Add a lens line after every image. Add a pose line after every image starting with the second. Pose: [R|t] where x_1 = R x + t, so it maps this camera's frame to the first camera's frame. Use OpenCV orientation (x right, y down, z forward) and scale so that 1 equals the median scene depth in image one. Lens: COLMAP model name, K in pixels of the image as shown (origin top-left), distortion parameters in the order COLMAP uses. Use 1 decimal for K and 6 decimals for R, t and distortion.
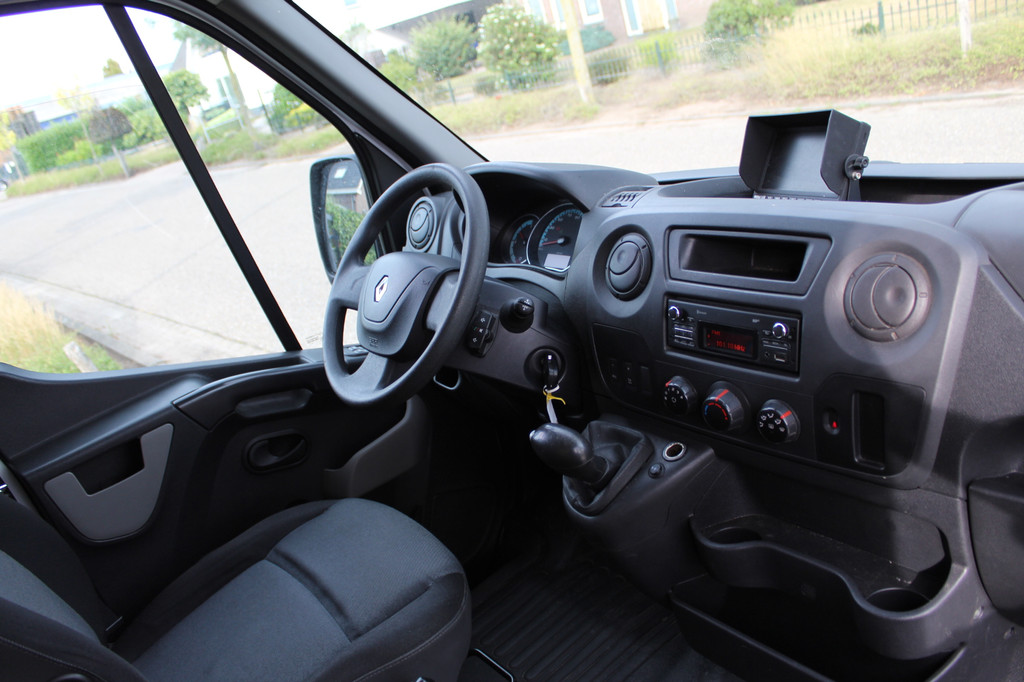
lens RADIAL K [[855.6, 0, 517.7], [0, 855.6, 346.2], [0, 0, 1]] dist [-0.162174, 0.148461]
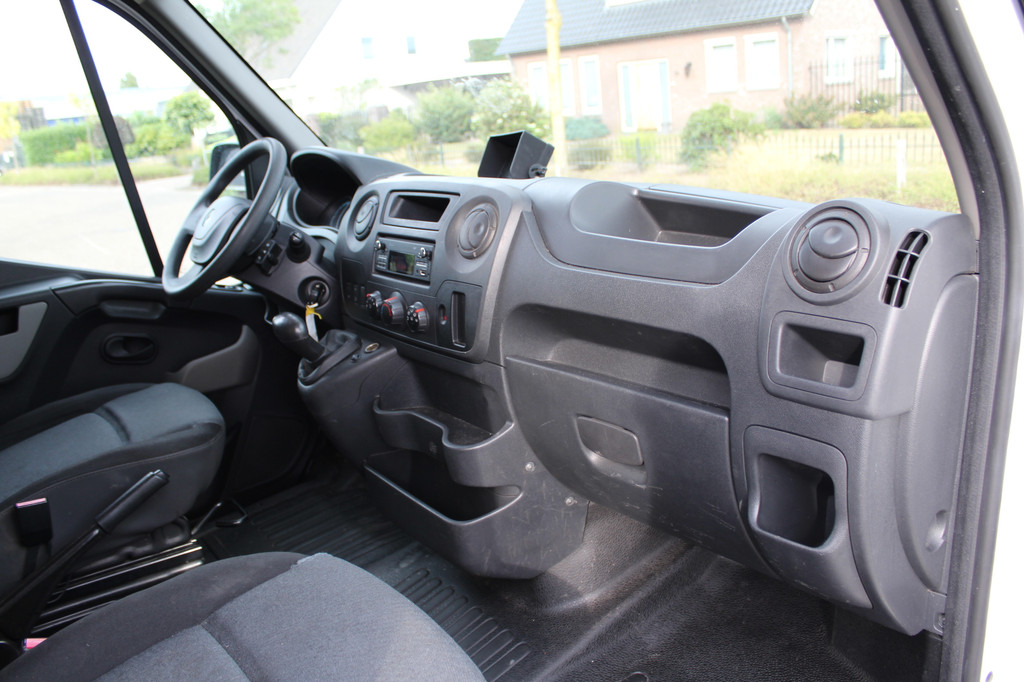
lens RADIAL K [[855.6, 0, 517.7], [0, 855.6, 346.2], [0, 0, 1]] dist [-0.162174, 0.148461]
pose [[0.986538, 0.161218, 0.027398, 0.032754], [-0.158083, 0.983080, -0.092539, 0.018229], [-0.041854, 0.086962, 0.995332, -0.035275]]
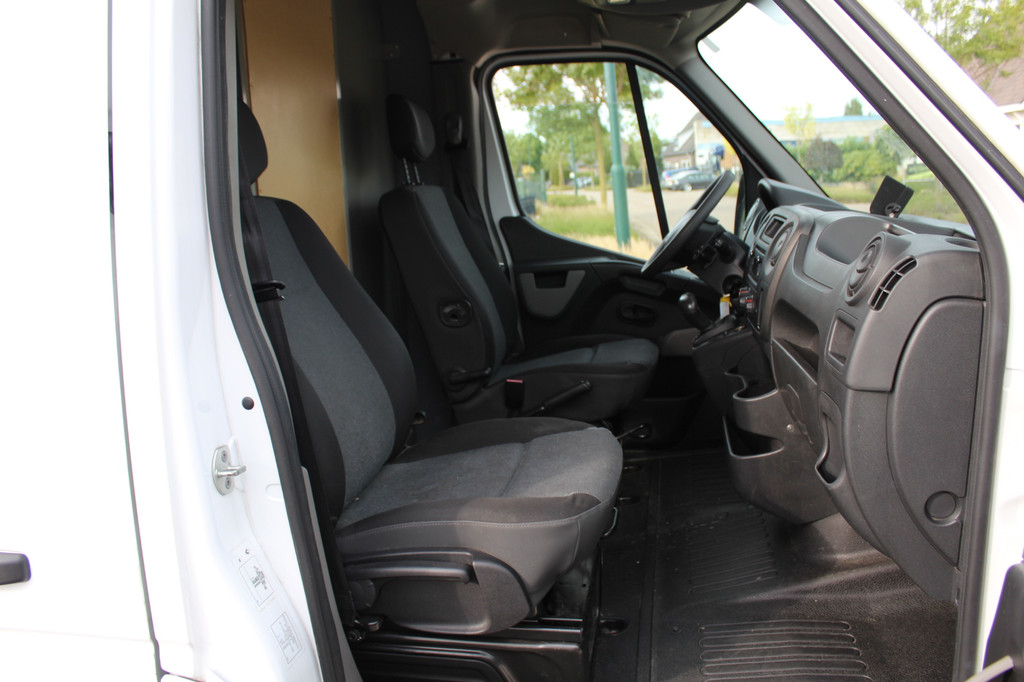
lens RADIAL K [[855.6, 0, 517.7], [0, 855.6, 346.2], [0, 0, 1]] dist [-0.162174, 0.148461]
pose [[0.673676, 0.334427, -0.659029, 0.095015], [-0.367760, 0.925202, 0.093563, 0.014147], [0.641025, 0.179333, 0.746275, -0.061895]]
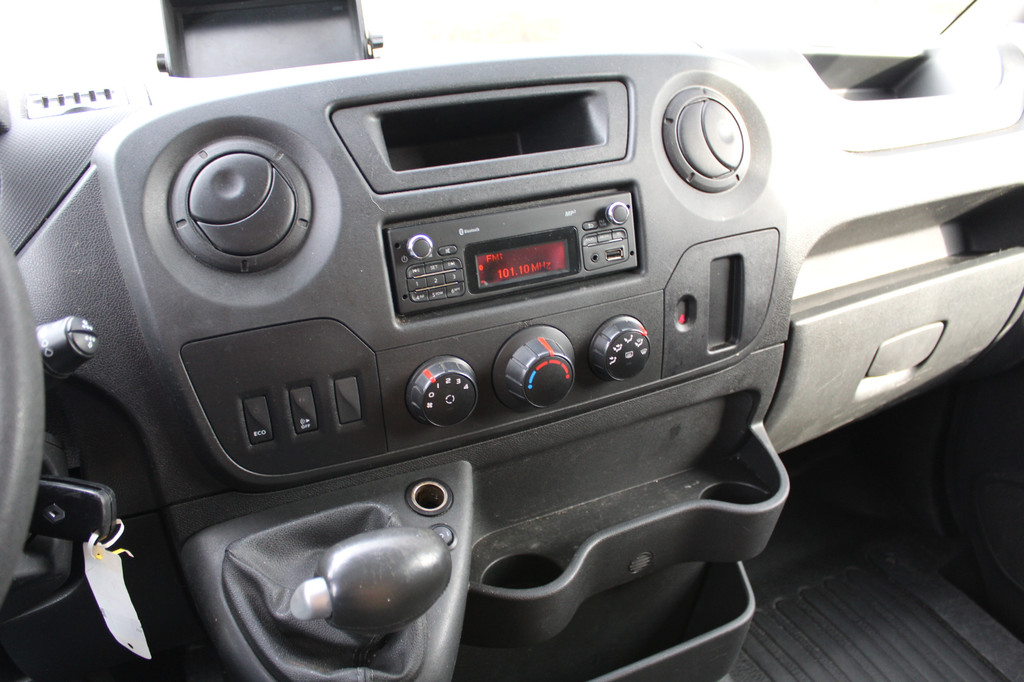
lens RADIAL K [[855.6, 0, 517.7], [0, 855.6, 346.2], [0, 0, 1]] dist [-0.162174, 0.148461]
pose [[0.204192, -0.234895, 0.950332, -0.027879], [0.320377, 0.933359, 0.161862, -0.003945], [-0.925021, 0.271413, 0.265839, 0.065923]]
